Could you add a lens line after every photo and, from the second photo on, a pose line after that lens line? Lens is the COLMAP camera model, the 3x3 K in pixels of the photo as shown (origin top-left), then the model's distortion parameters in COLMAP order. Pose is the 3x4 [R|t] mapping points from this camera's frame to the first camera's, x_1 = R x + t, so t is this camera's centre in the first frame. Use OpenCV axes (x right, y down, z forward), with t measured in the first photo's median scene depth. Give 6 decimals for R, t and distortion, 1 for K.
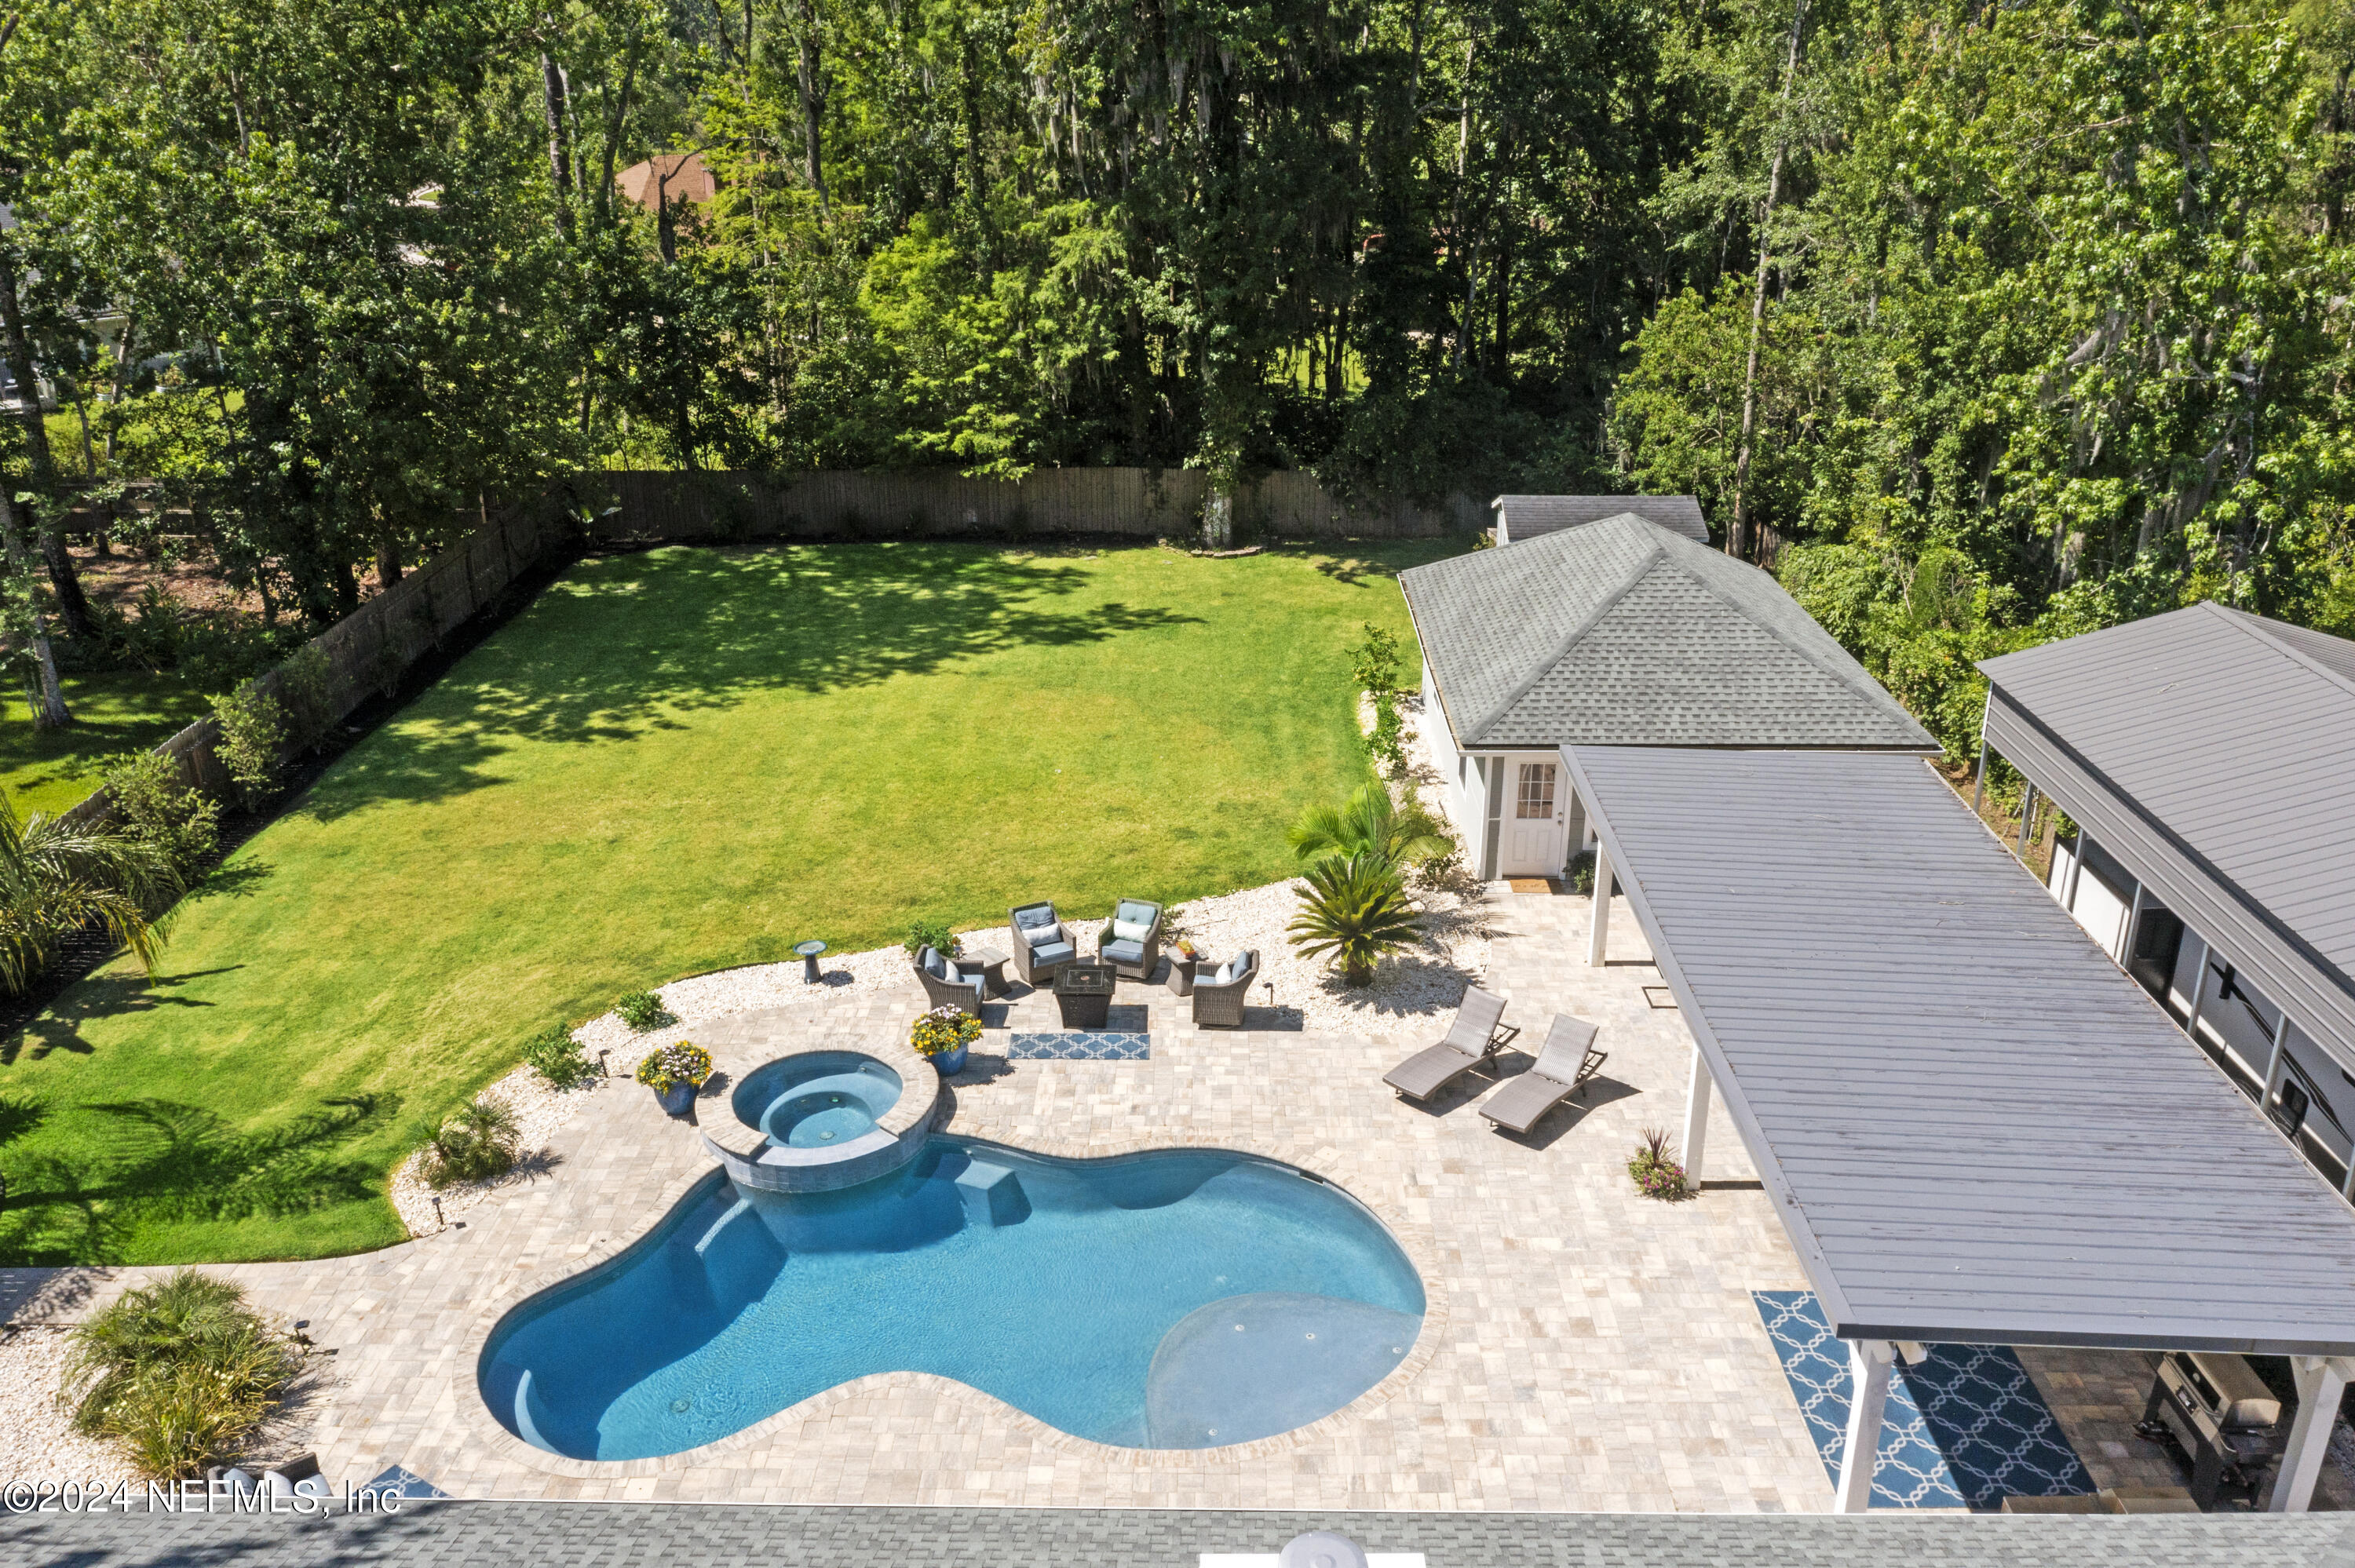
lens RADIAL K [[1841.6, 0, 1186.2], [0, 1841.6, 795.7], [0, 0, 1]] dist [-0.022463, 0.006877]
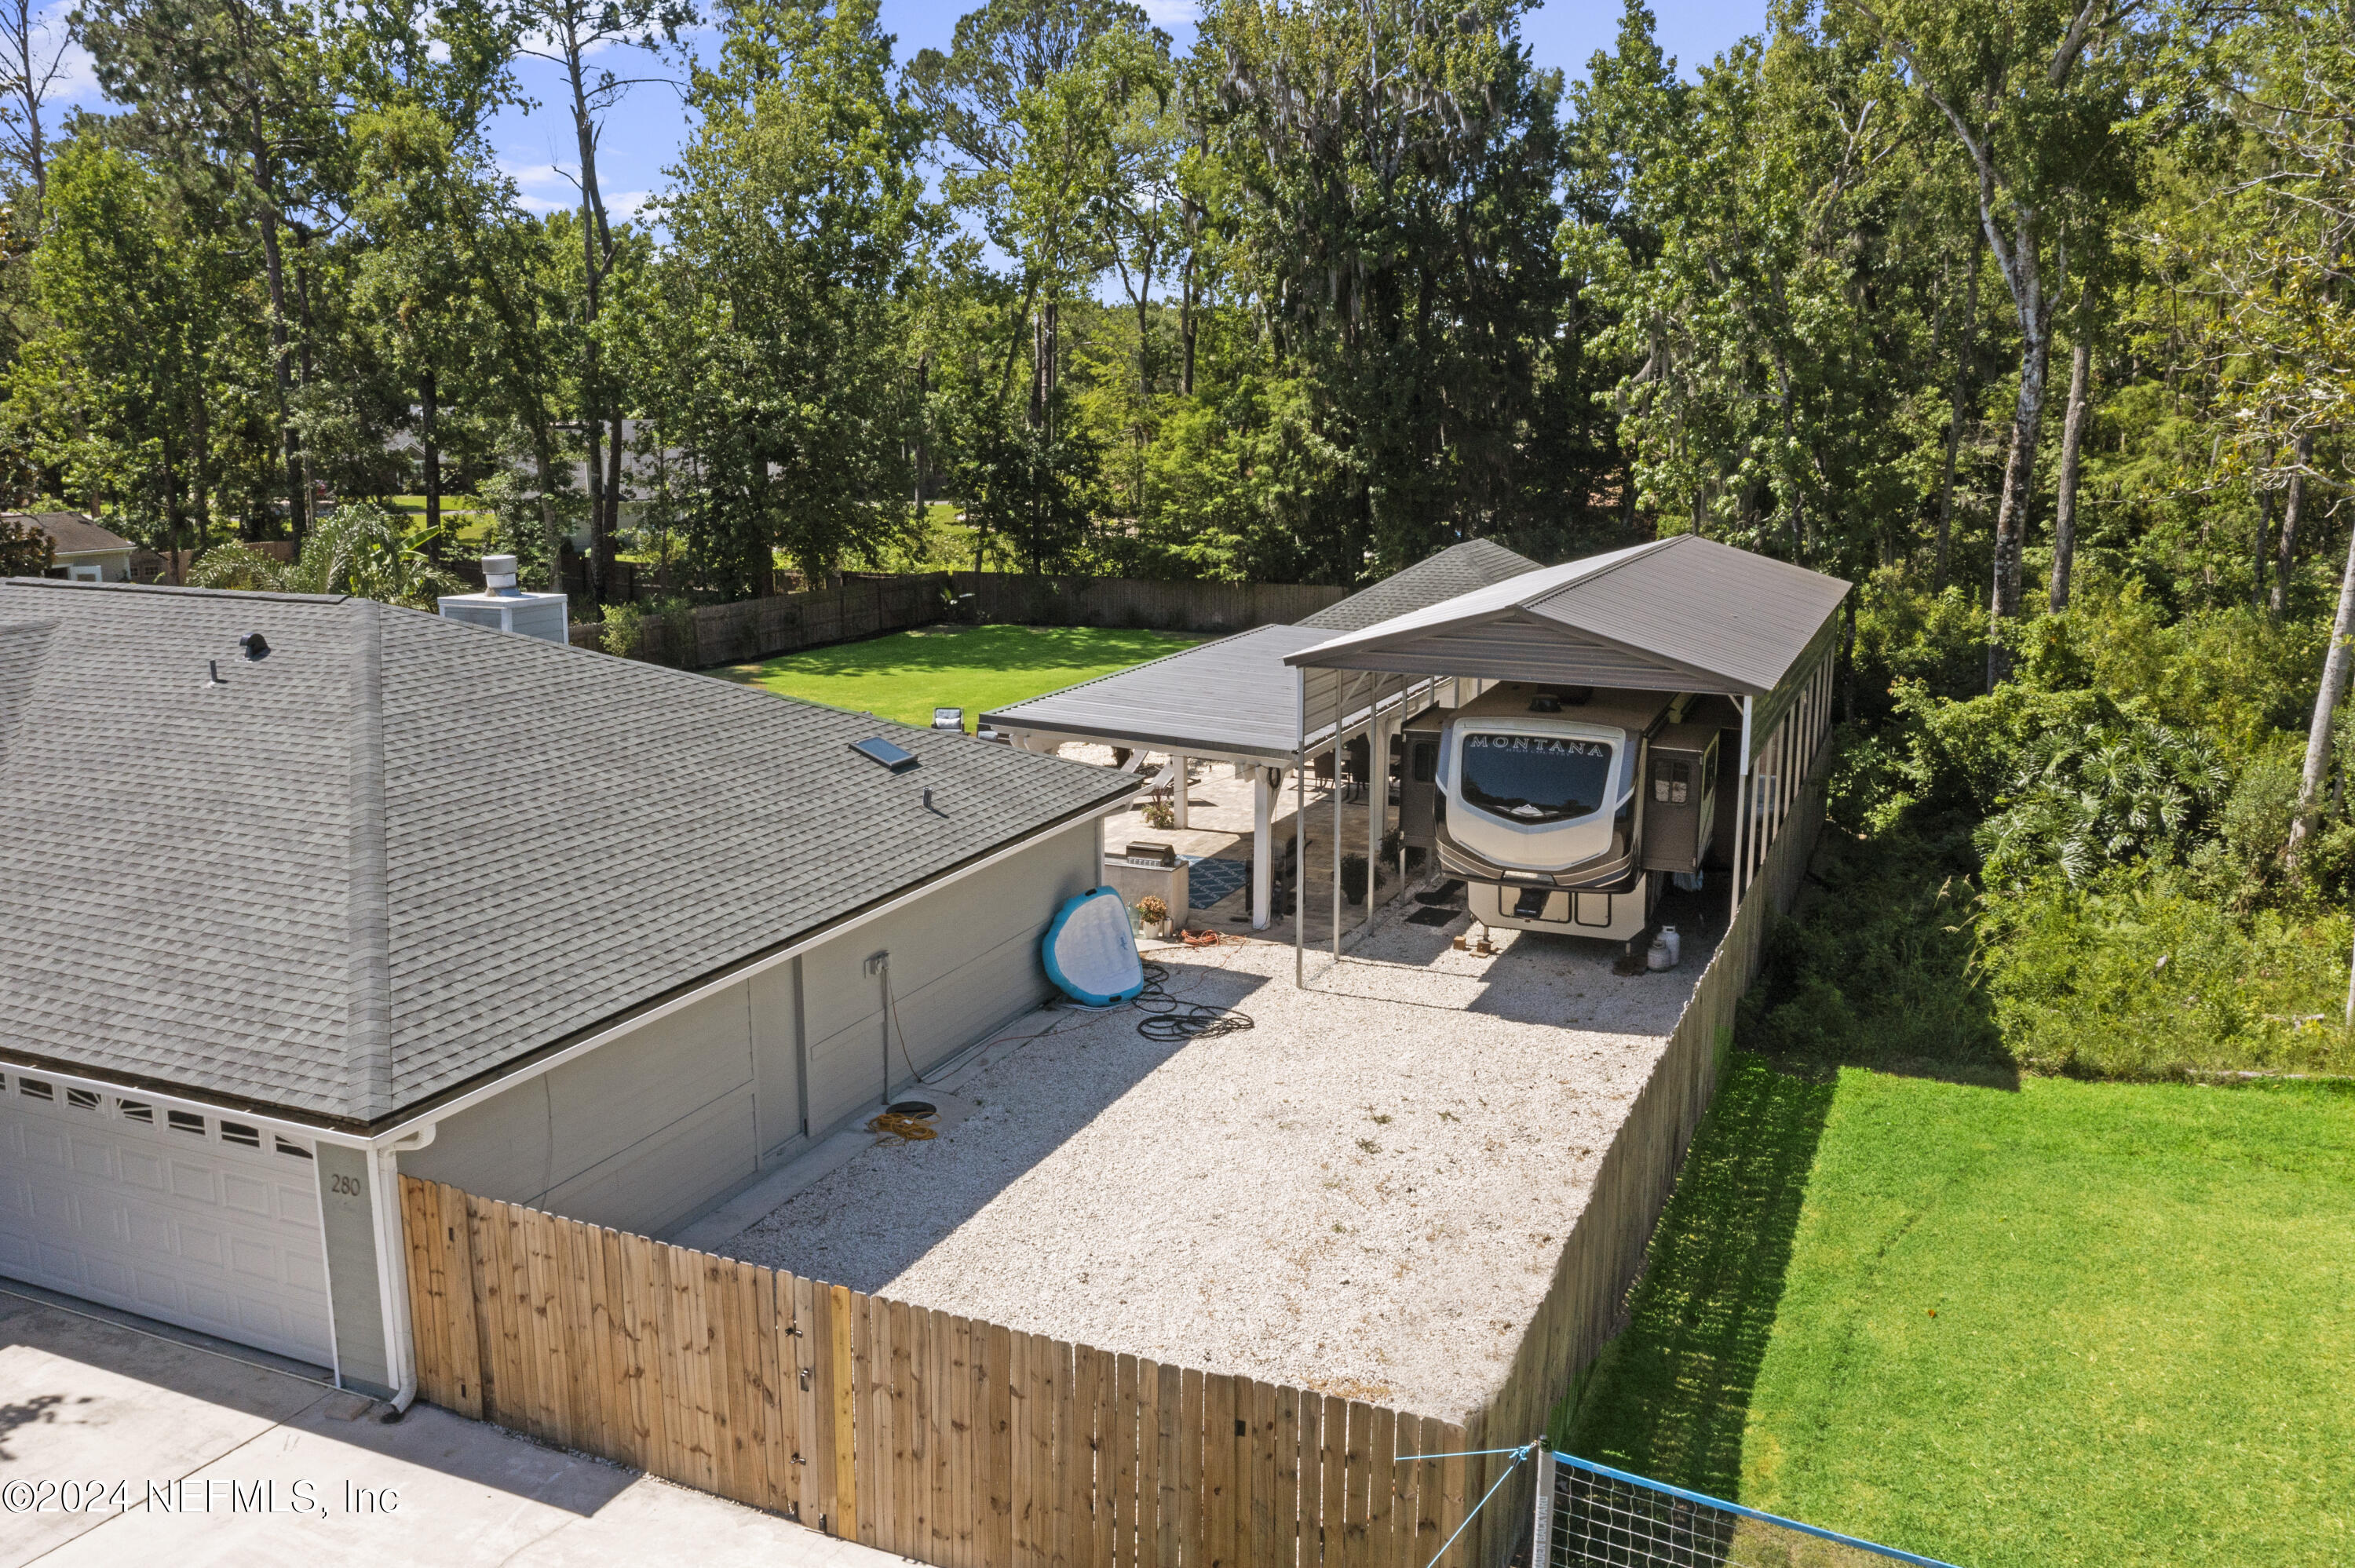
lens RADIAL K [[1854.4, 0, 1181.8], [0, 1854.4, 790.5], [0, 0, 1]] dist [-0.023402, 0.004492]
pose [[0.925758, 0.084869, -0.368469, 0.530776], [-0.151926, 0.975853, -0.156939, 0.266716], [0.346252, 0.201267, 0.916297, -0.294107]]
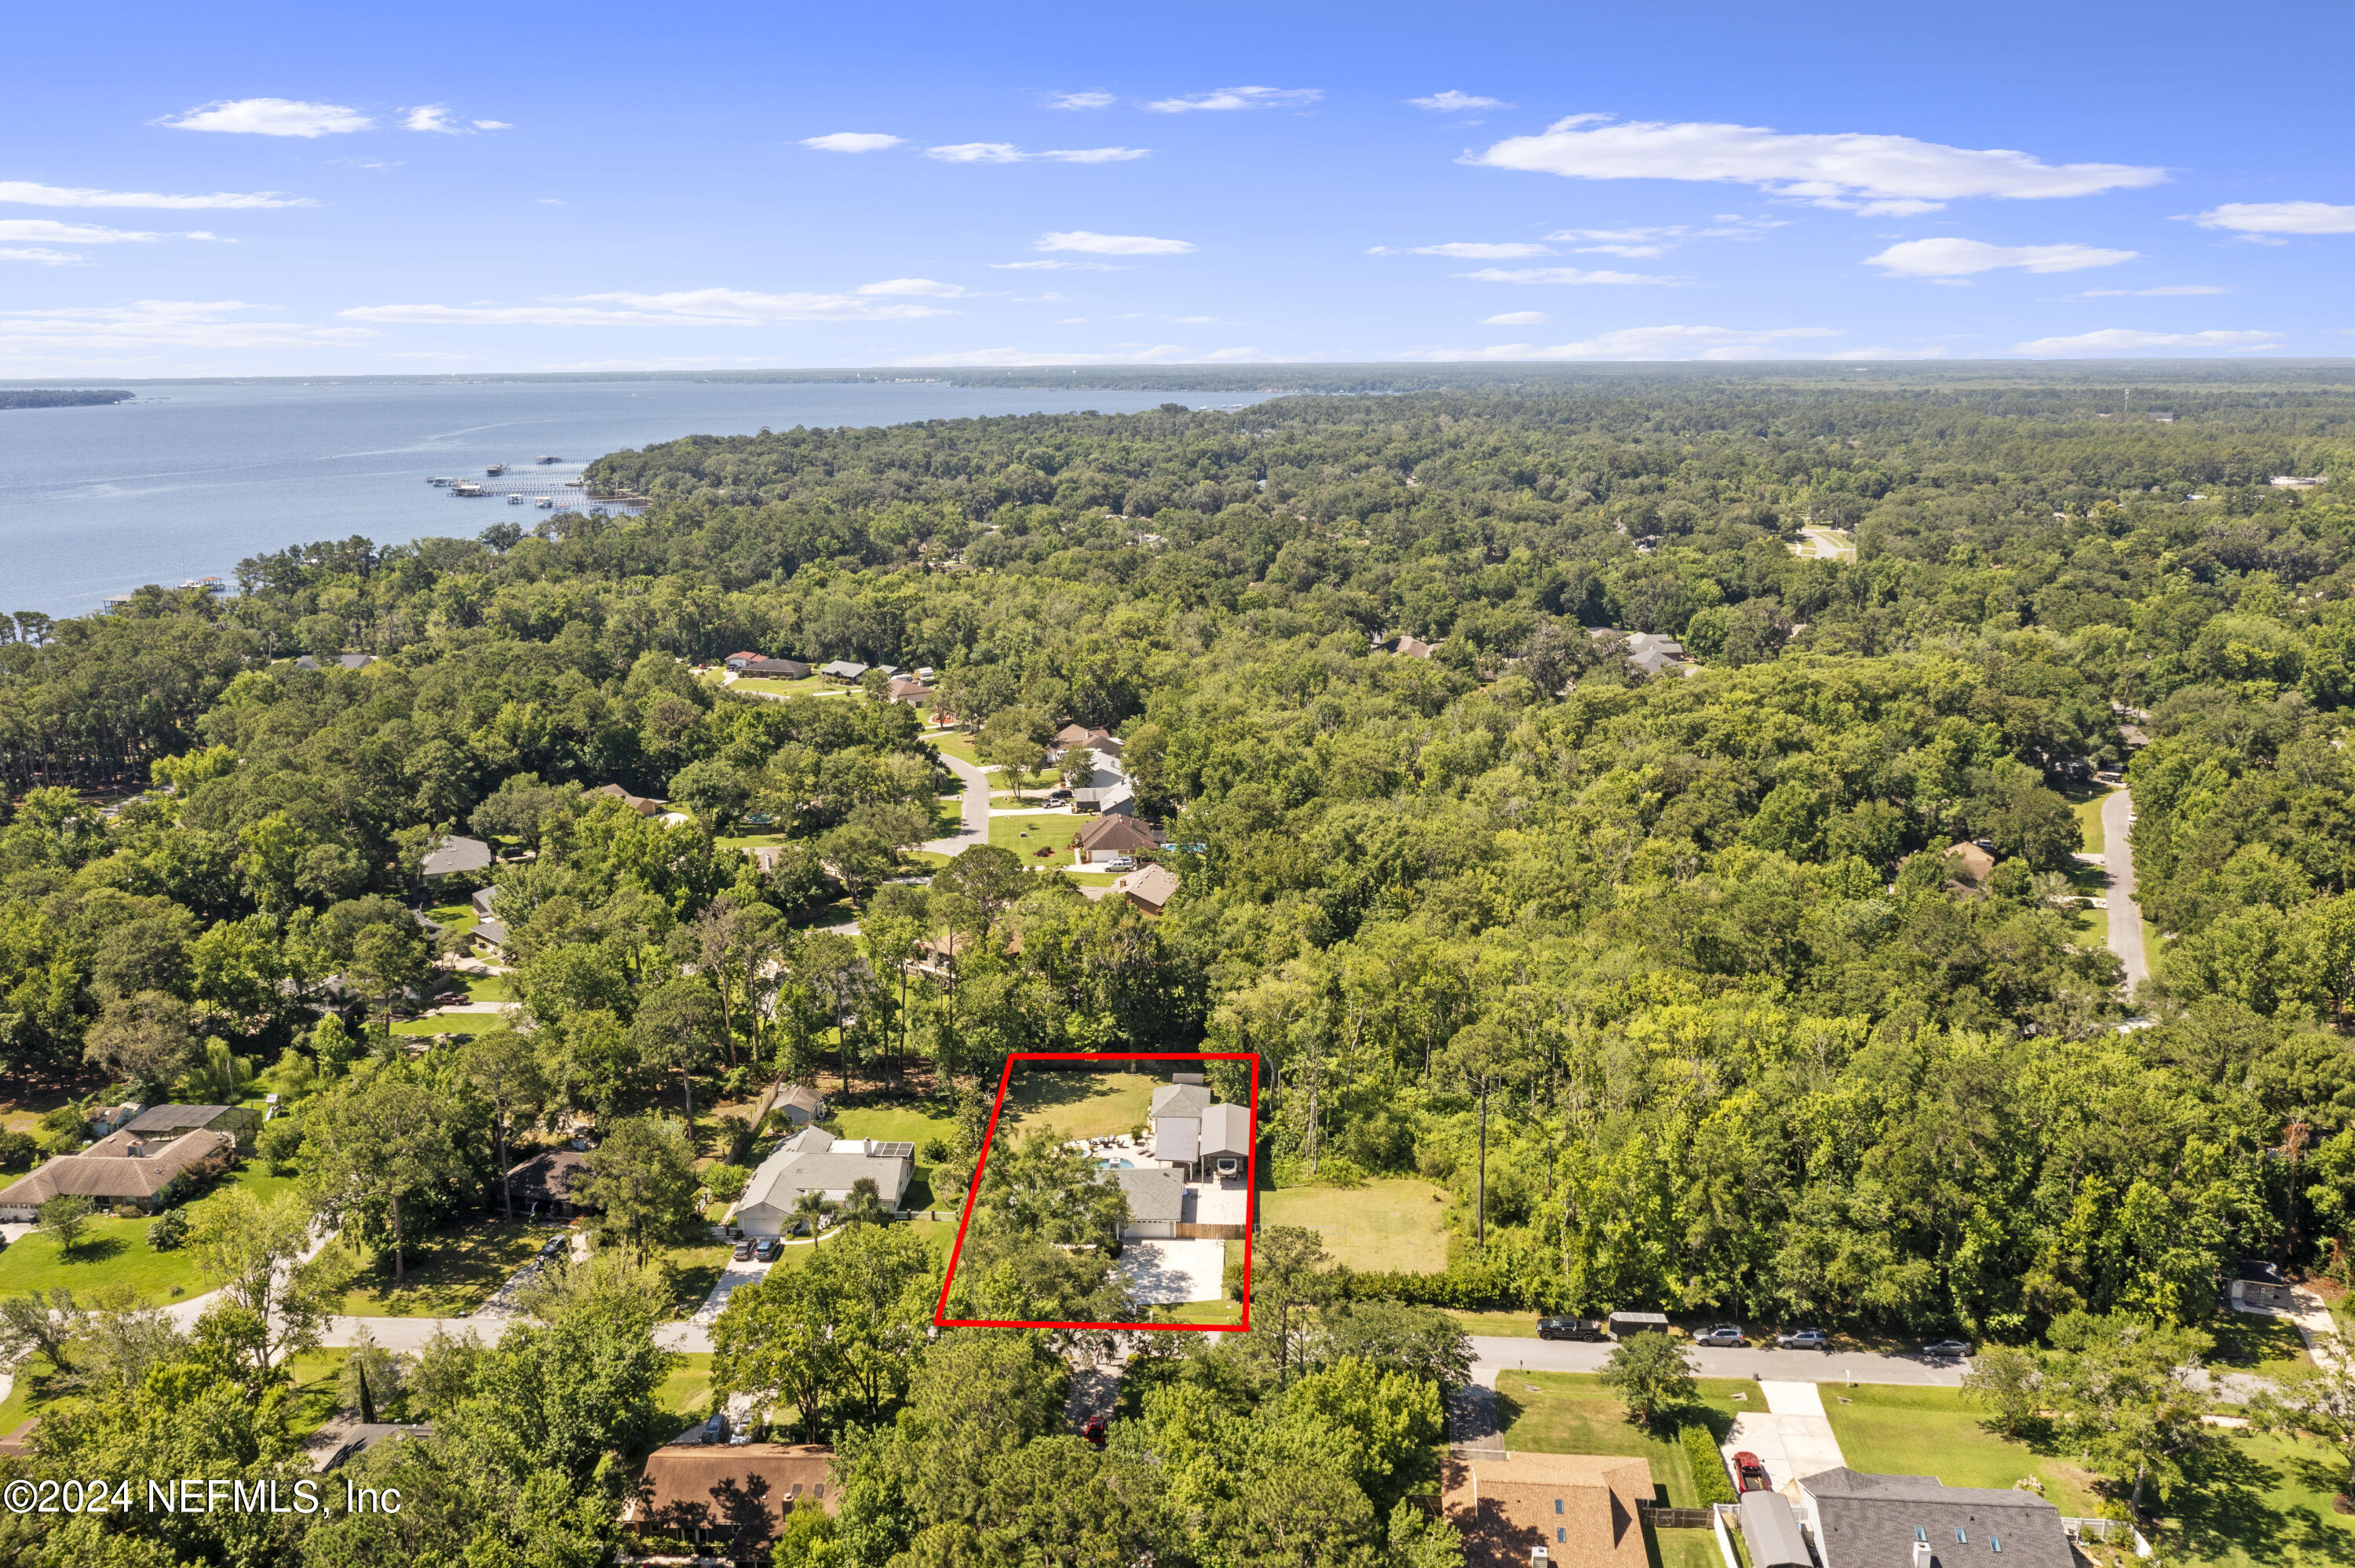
lens RADIAL K [[1854.4, 0, 1181.8], [0, 1854.4, 790.5], [0, 0, 1]] dist [-0.023402, 0.004492]
pose [[0.999830, 0.003297, -0.018115, 0.355284], [-0.006277, 0.985939, -0.166986, -0.068659], [0.017309, 0.167072, 0.985793, -6.145488]]
